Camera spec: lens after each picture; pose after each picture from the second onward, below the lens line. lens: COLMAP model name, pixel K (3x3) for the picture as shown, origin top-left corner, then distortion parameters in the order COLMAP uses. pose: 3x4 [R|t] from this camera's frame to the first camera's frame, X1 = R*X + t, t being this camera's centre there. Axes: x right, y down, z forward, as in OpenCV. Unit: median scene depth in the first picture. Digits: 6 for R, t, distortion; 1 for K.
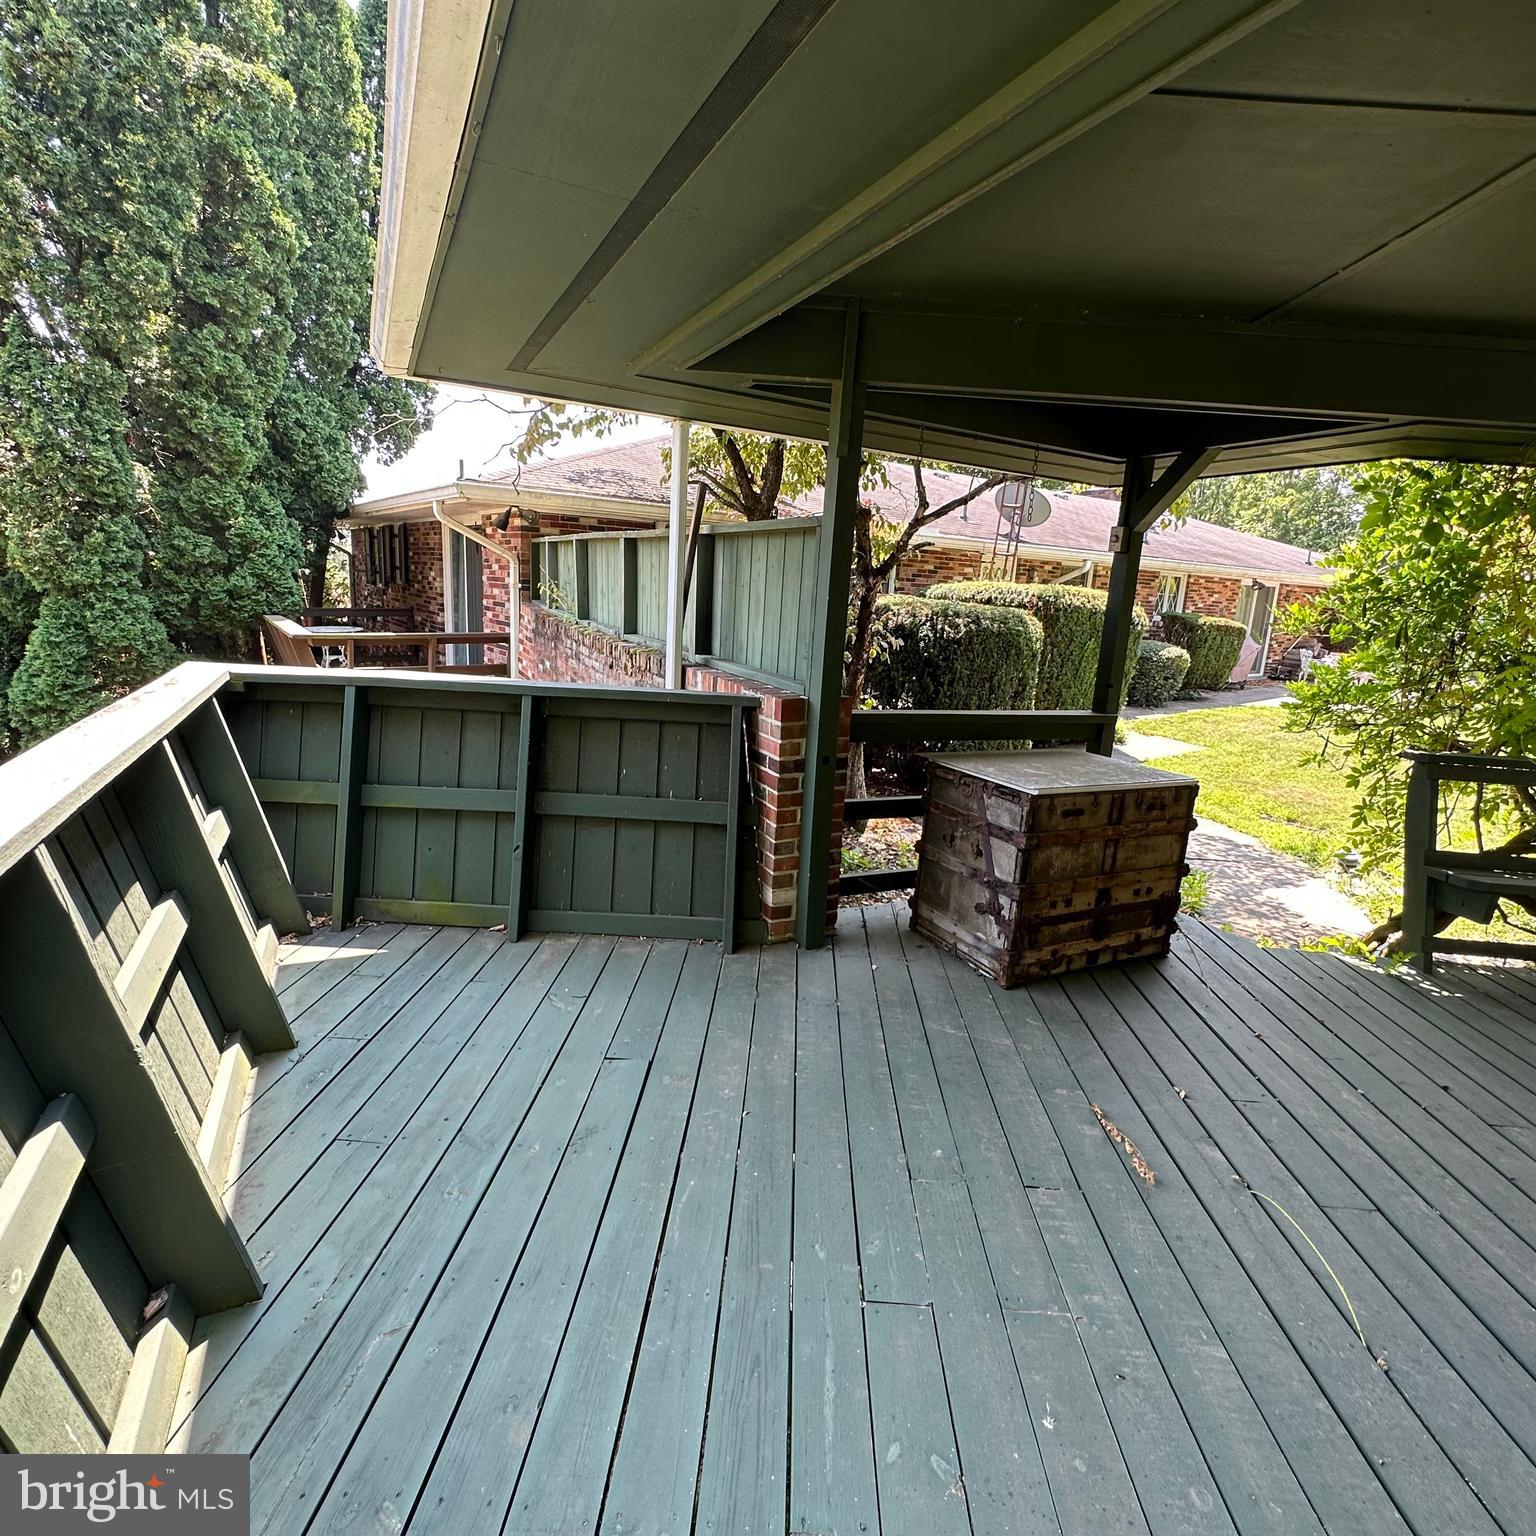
lens RADIAL K [[820.4, 0, 767.3], [0, 820.4, 767.7], [0, 0, 1]] dist [-0.007924, 0.003298]
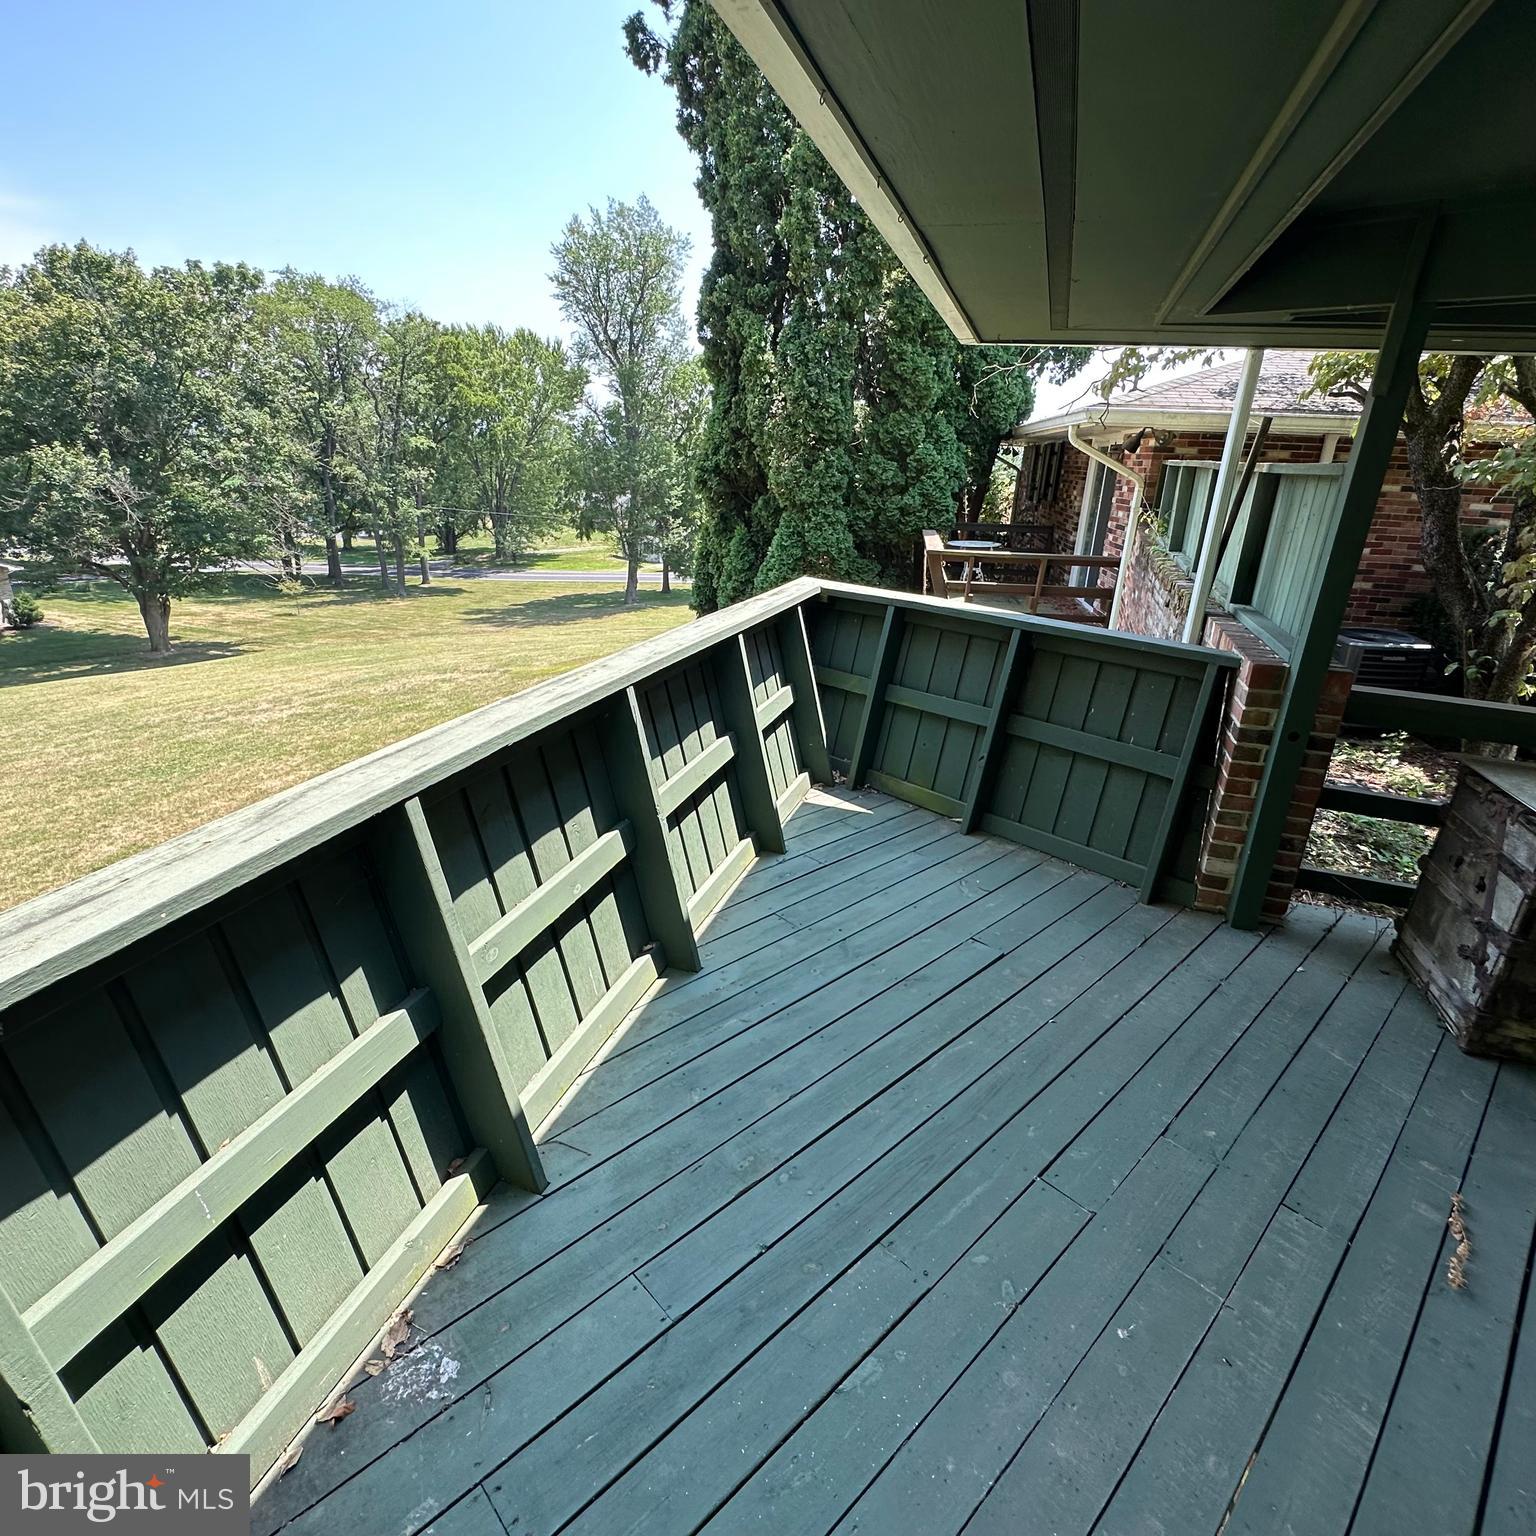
lens RADIAL K [[820.4, 0, 769.4], [0, 820.4, 769.4], [0, 0, 1]] dist [-0.007924, 0.003298]
pose [[0.717207, 0.225601, -0.659332, 0.247282], [-0.154538, 0.974078, 0.165194, -0.032111], [0.679509, -0.016587, 0.733480, -0.066749]]
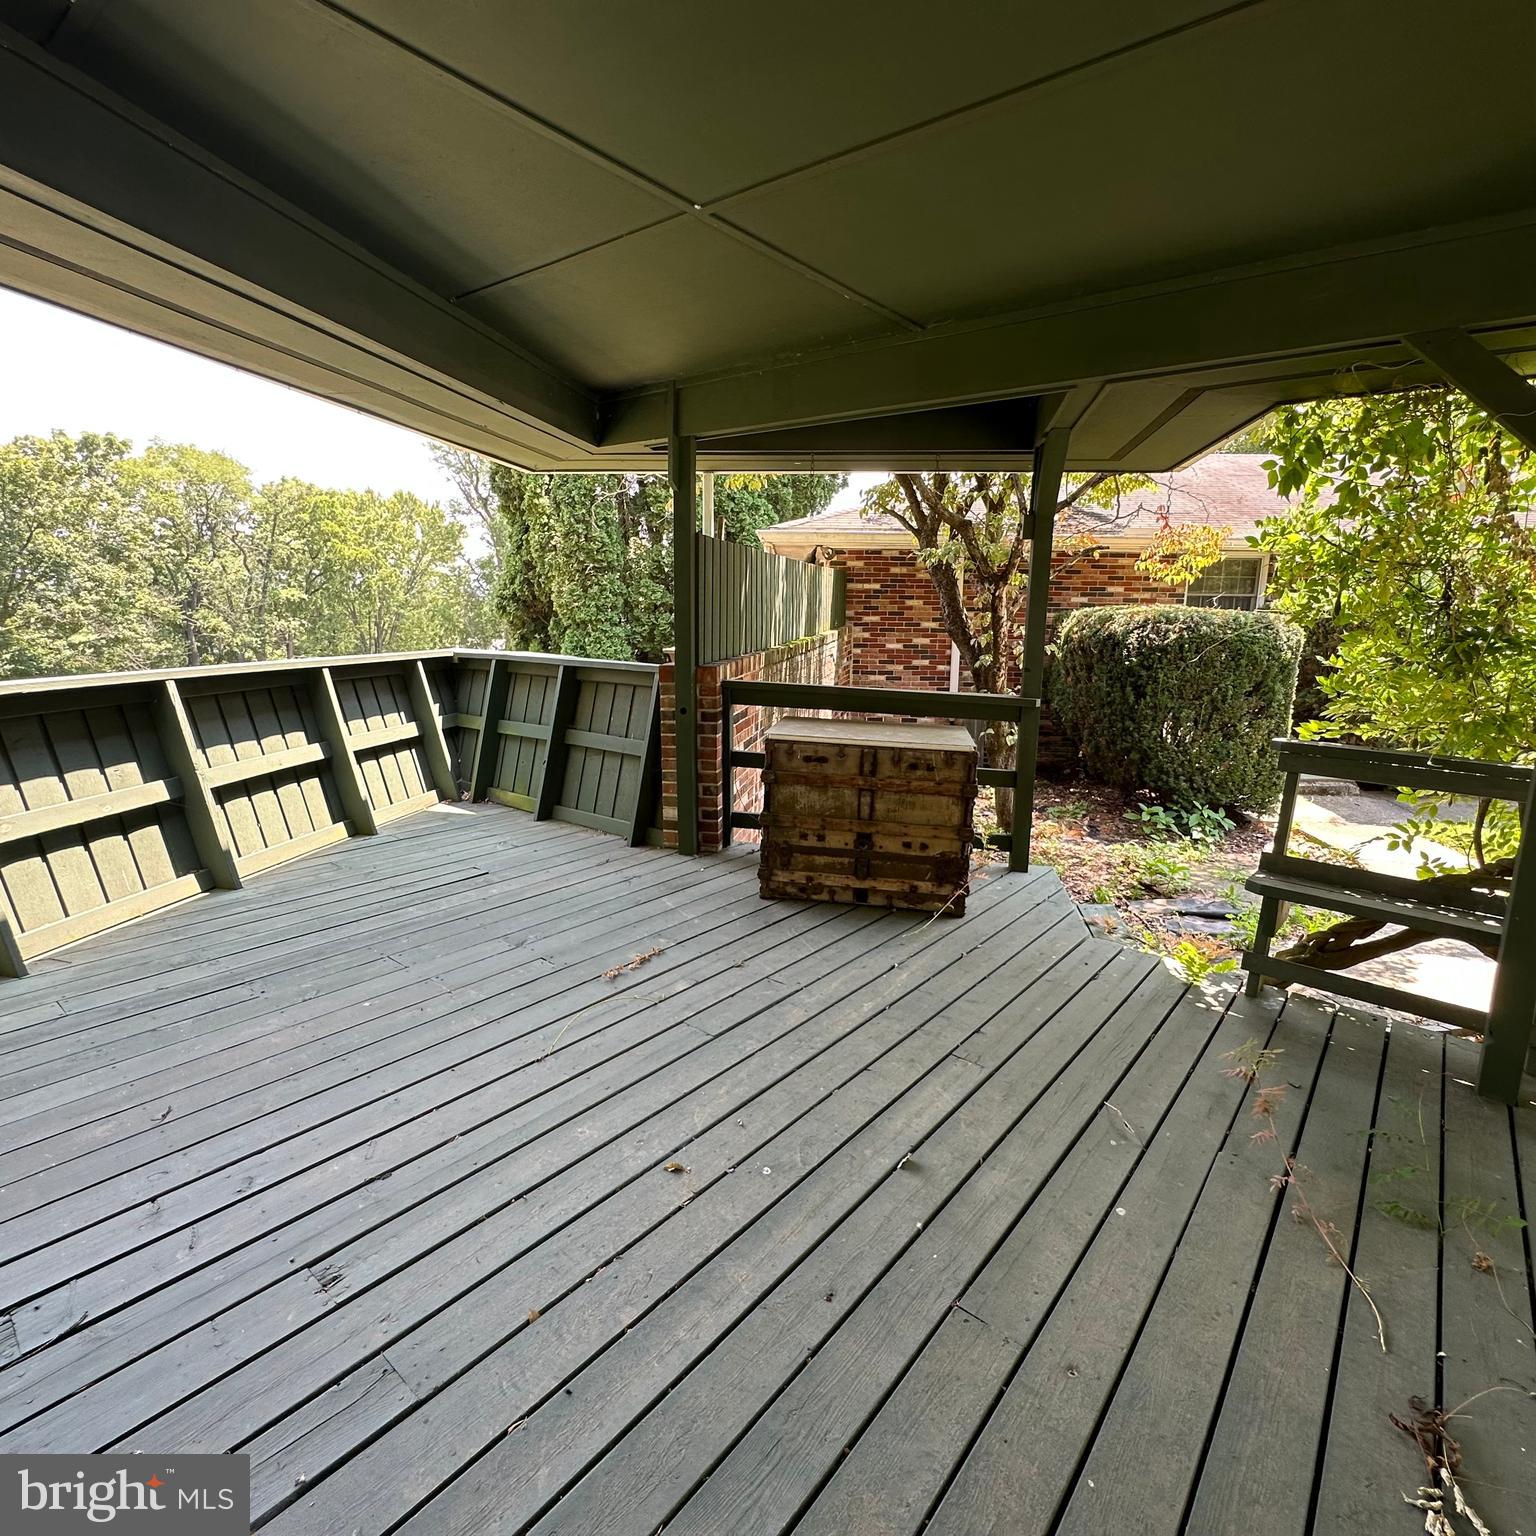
lens RADIAL K [[820.4, 0, 769.7], [0, 820.4, 771.0], [0, 0, 1]] dist [-0.007924, 0.003298]
pose [[0.798495, 0.078946, -0.596802, 0.946308], [-0.105081, 0.994423, -0.009049, 0.082263], [0.592759, 0.069938, 0.802338, 0.001019]]
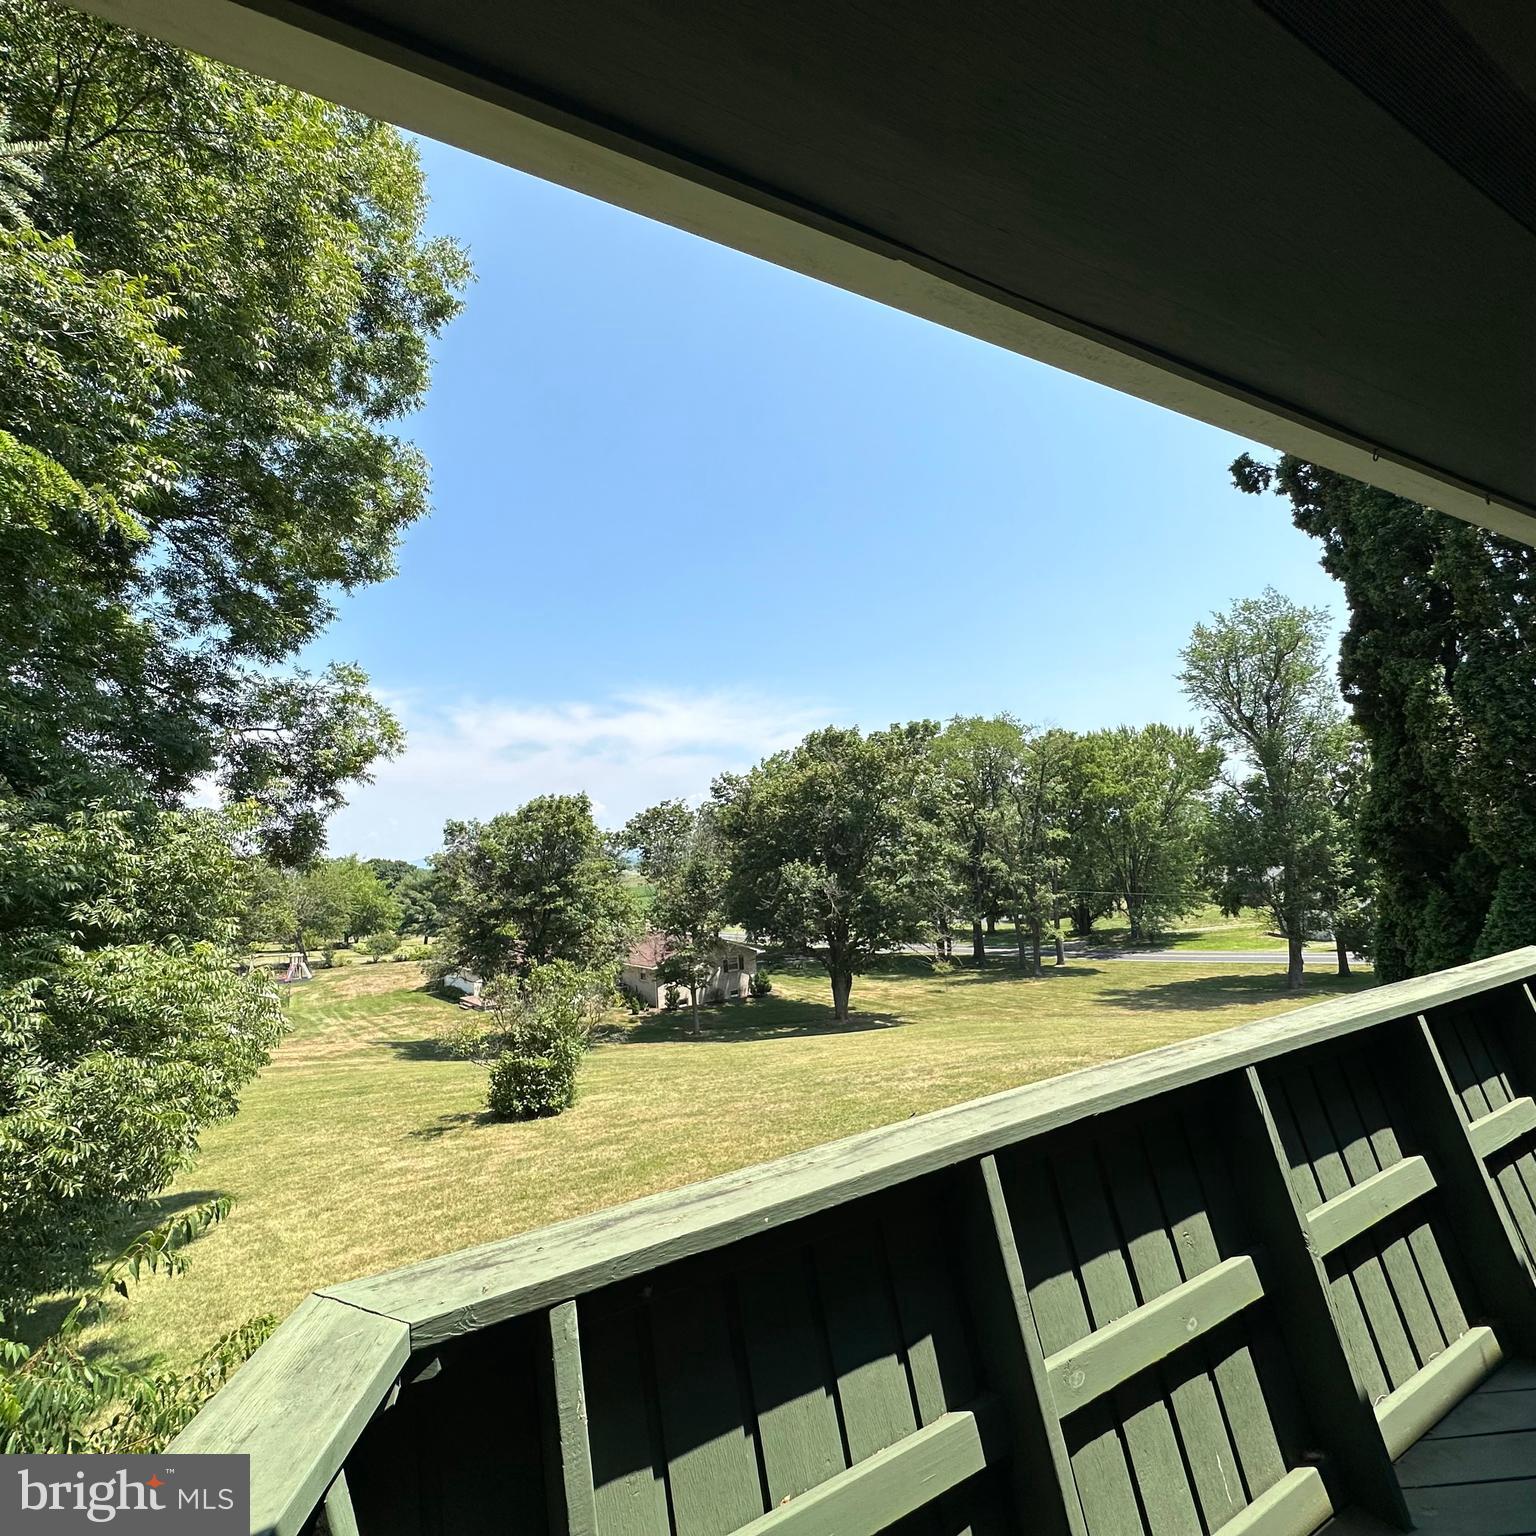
lens RADIAL K [[820.4, 0, 767.5], [0, 820.4, 770.0], [0, 0, 1]] dist [-0.007924, 0.003298]
pose [[0.077353, -0.156213, -0.984690, 0.279574], [-0.155619, 0.973652, -0.166687, -0.023088], [0.984784, 0.166130, 0.051005, -0.045310]]
